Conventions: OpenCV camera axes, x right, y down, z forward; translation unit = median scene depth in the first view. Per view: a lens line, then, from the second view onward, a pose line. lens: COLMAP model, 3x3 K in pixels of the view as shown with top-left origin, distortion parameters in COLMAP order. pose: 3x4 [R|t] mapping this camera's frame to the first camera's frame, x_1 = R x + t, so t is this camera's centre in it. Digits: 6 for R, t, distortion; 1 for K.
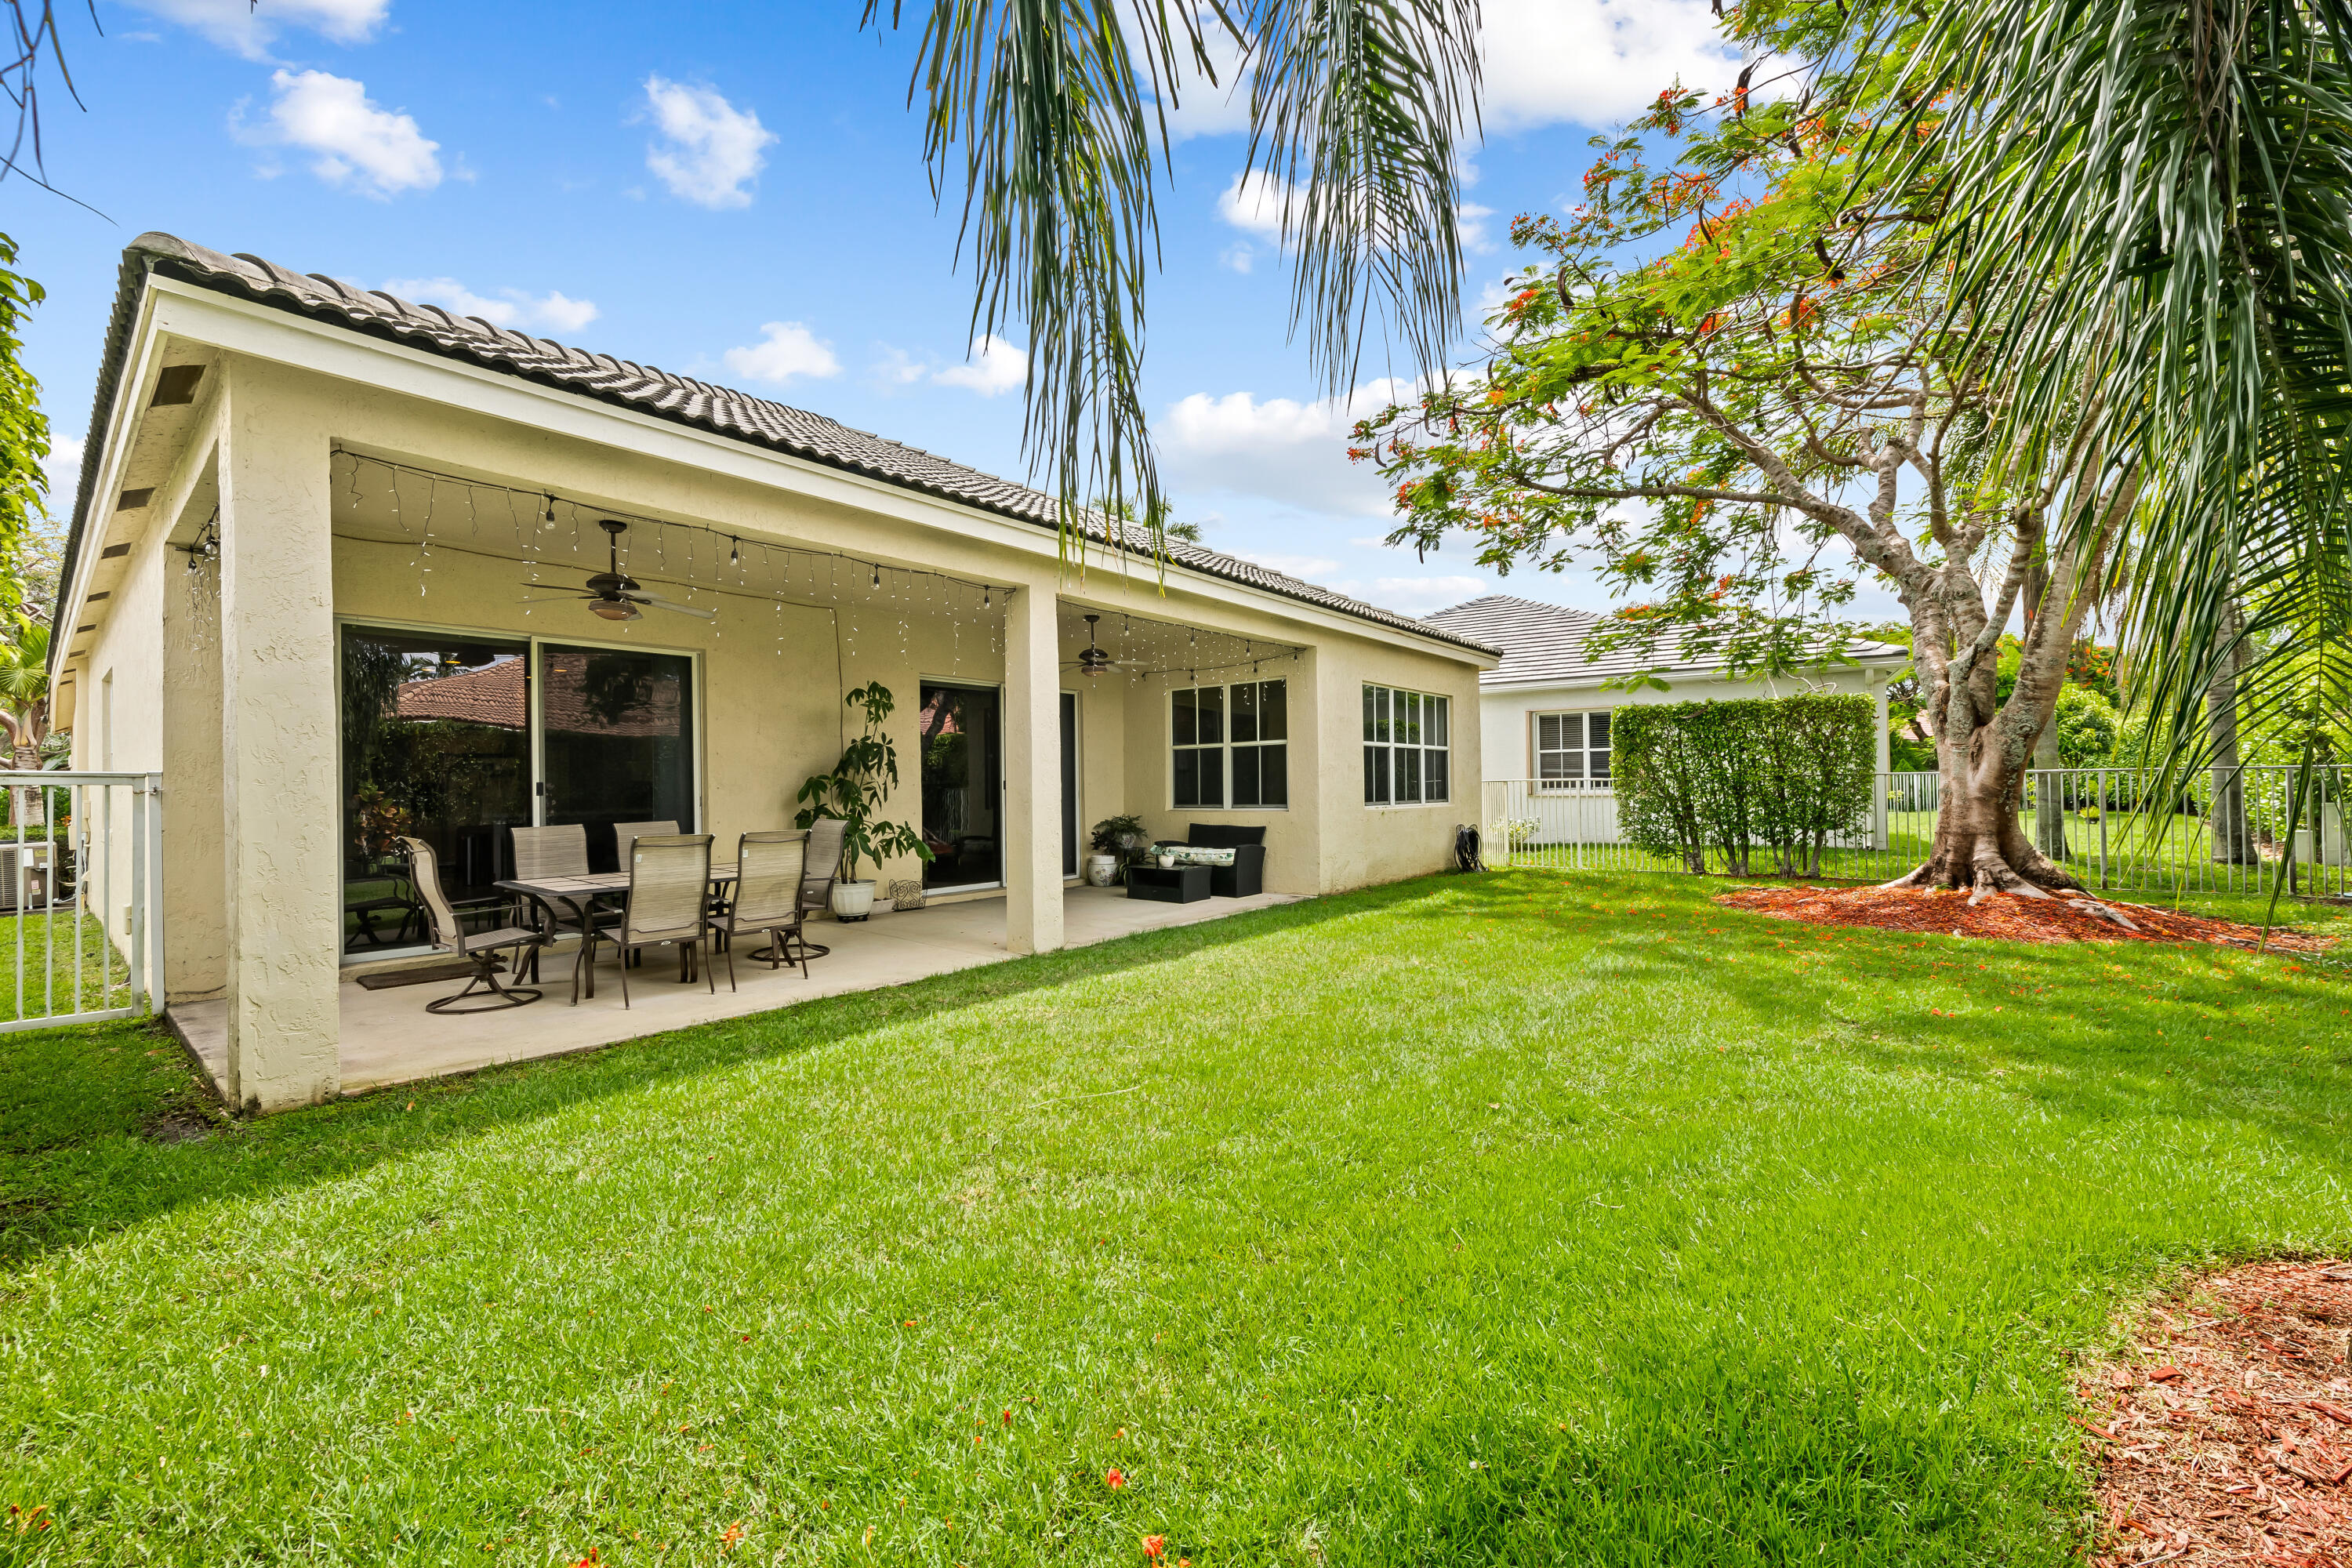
lens RADIAL K [[925.4, 0, 1174.4], [0, 925.4, 789.2], [0, 0, 1]] dist [0.000562, -0.003083]
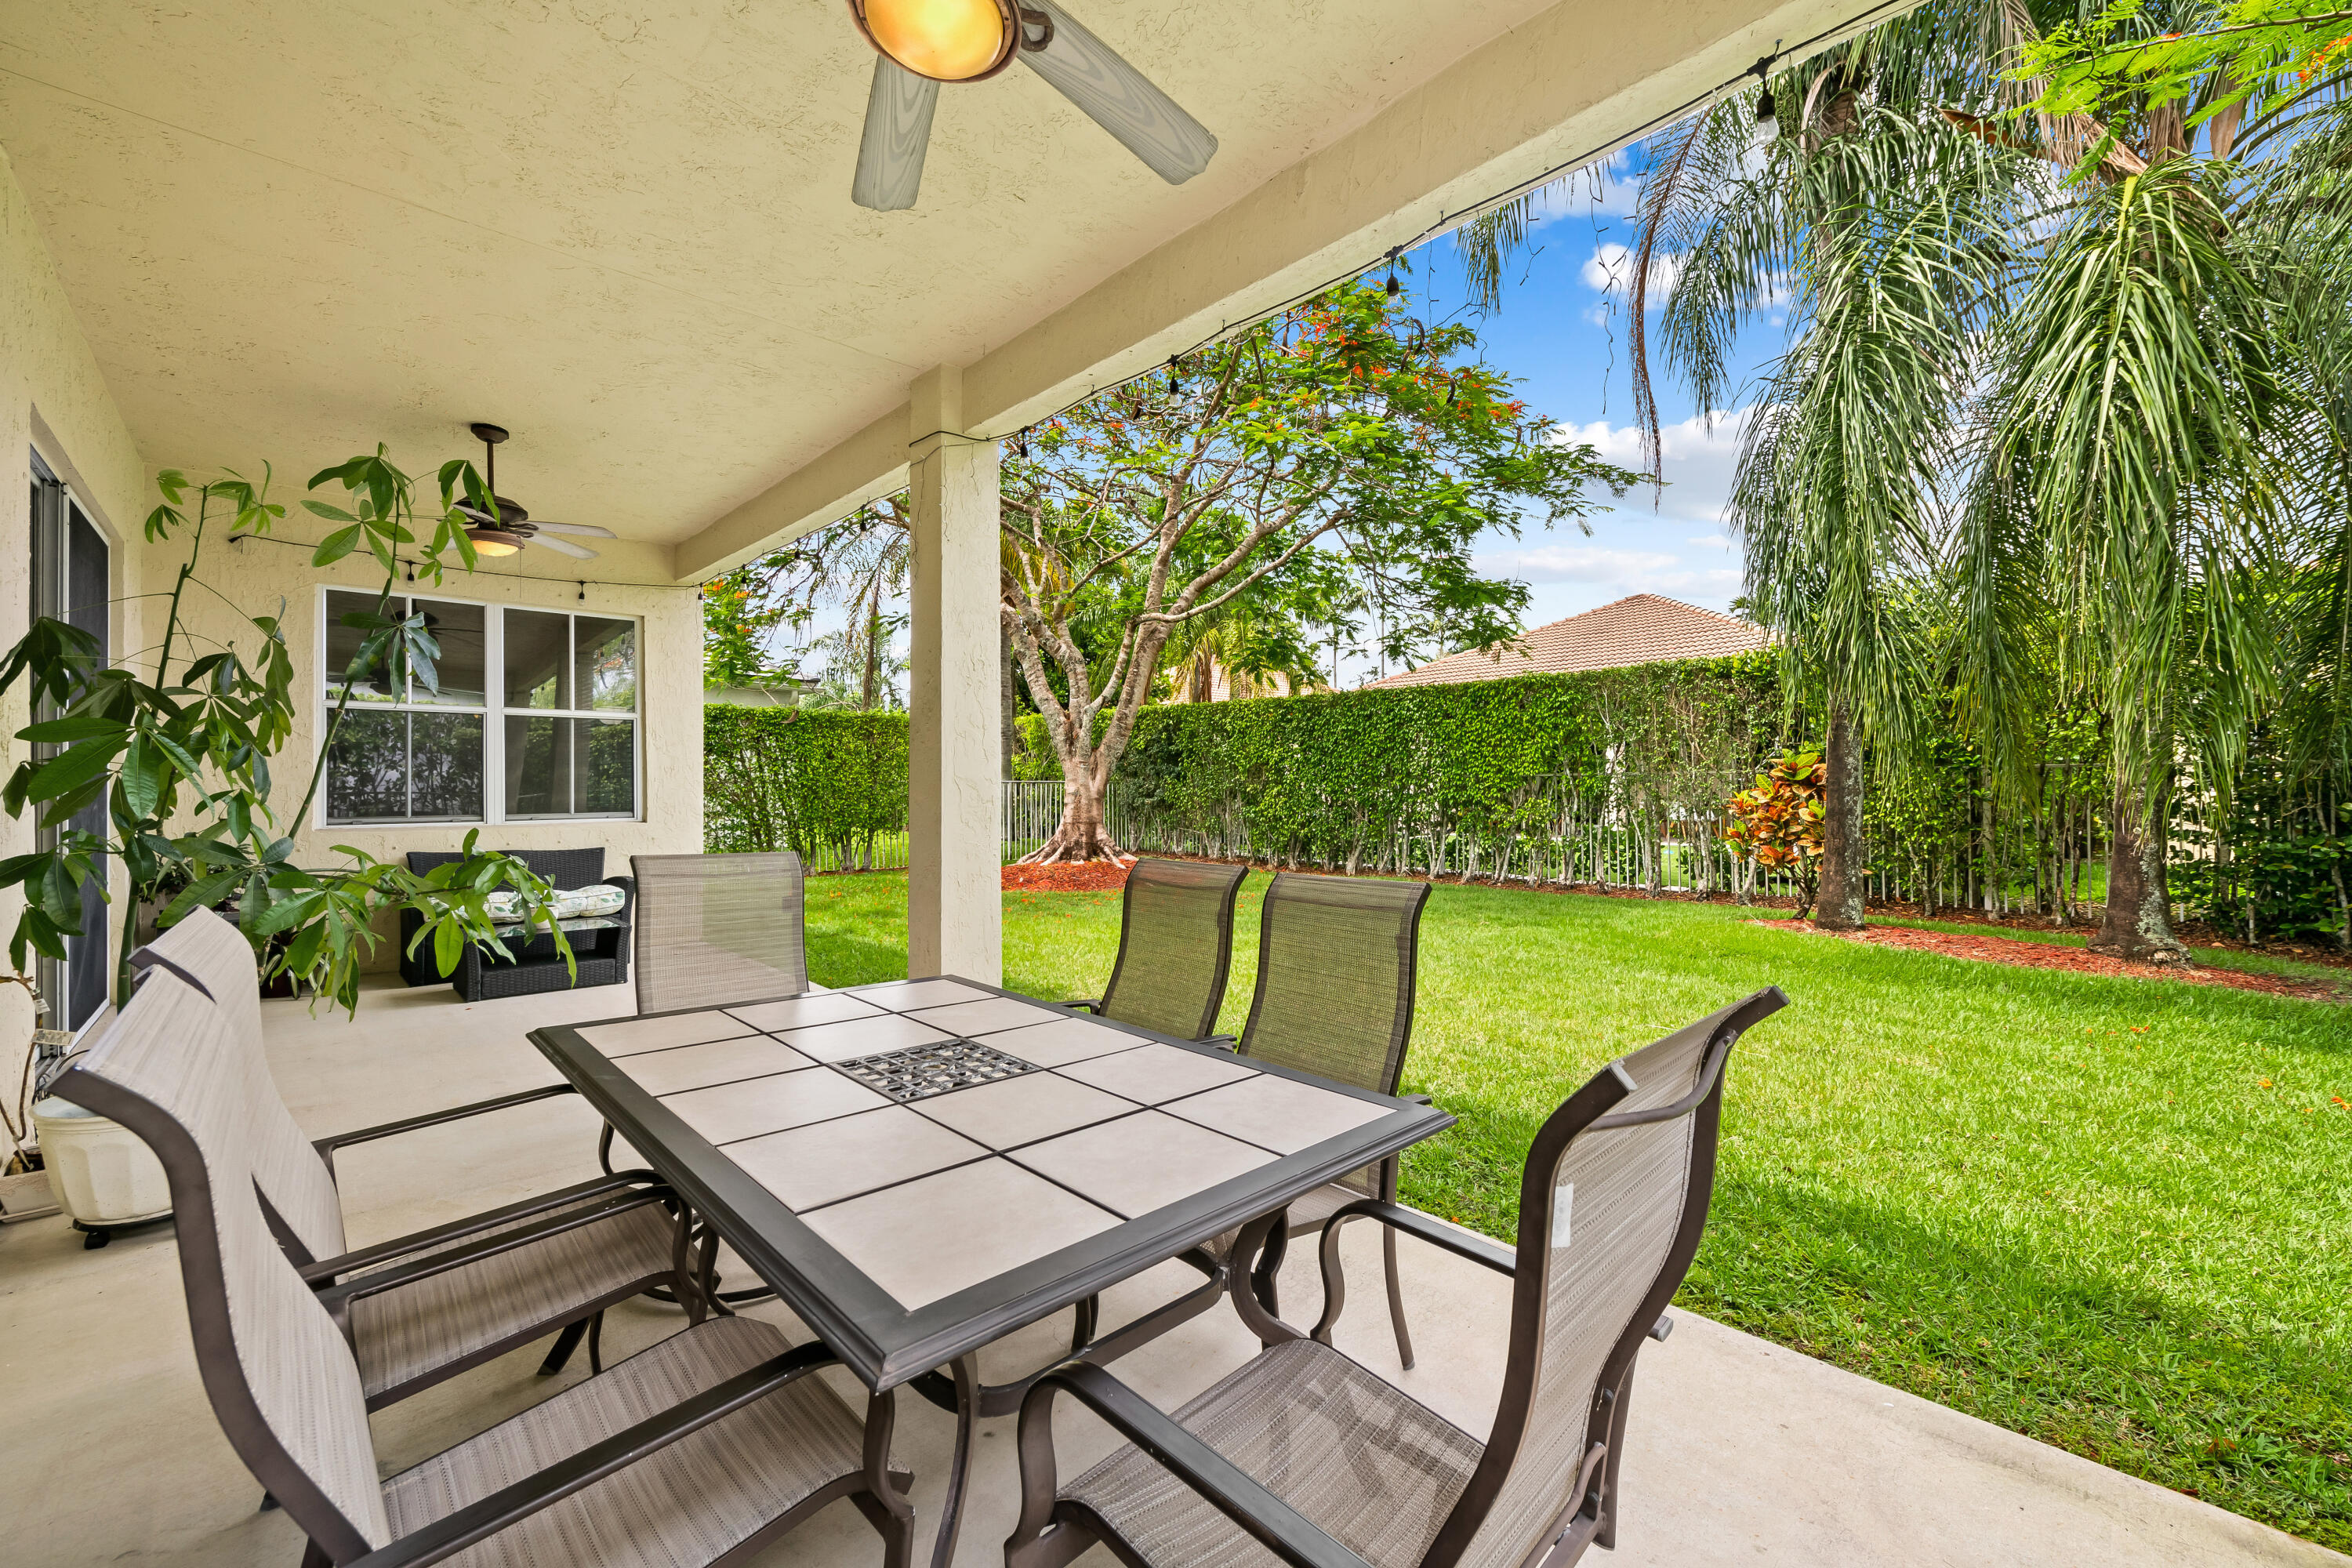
lens RADIAL K [[925.4, 0, 1175.4], [0, 925.4, 790.0], [0, 0, 1]] dist [0.000562, -0.003083]
pose [[0.120473, 0.005835, 0.992699, -0.587534], [-0.004887, 0.999974, -0.005285, 0.002958], [-0.992705, -0.004215, 0.120498, 0.655649]]
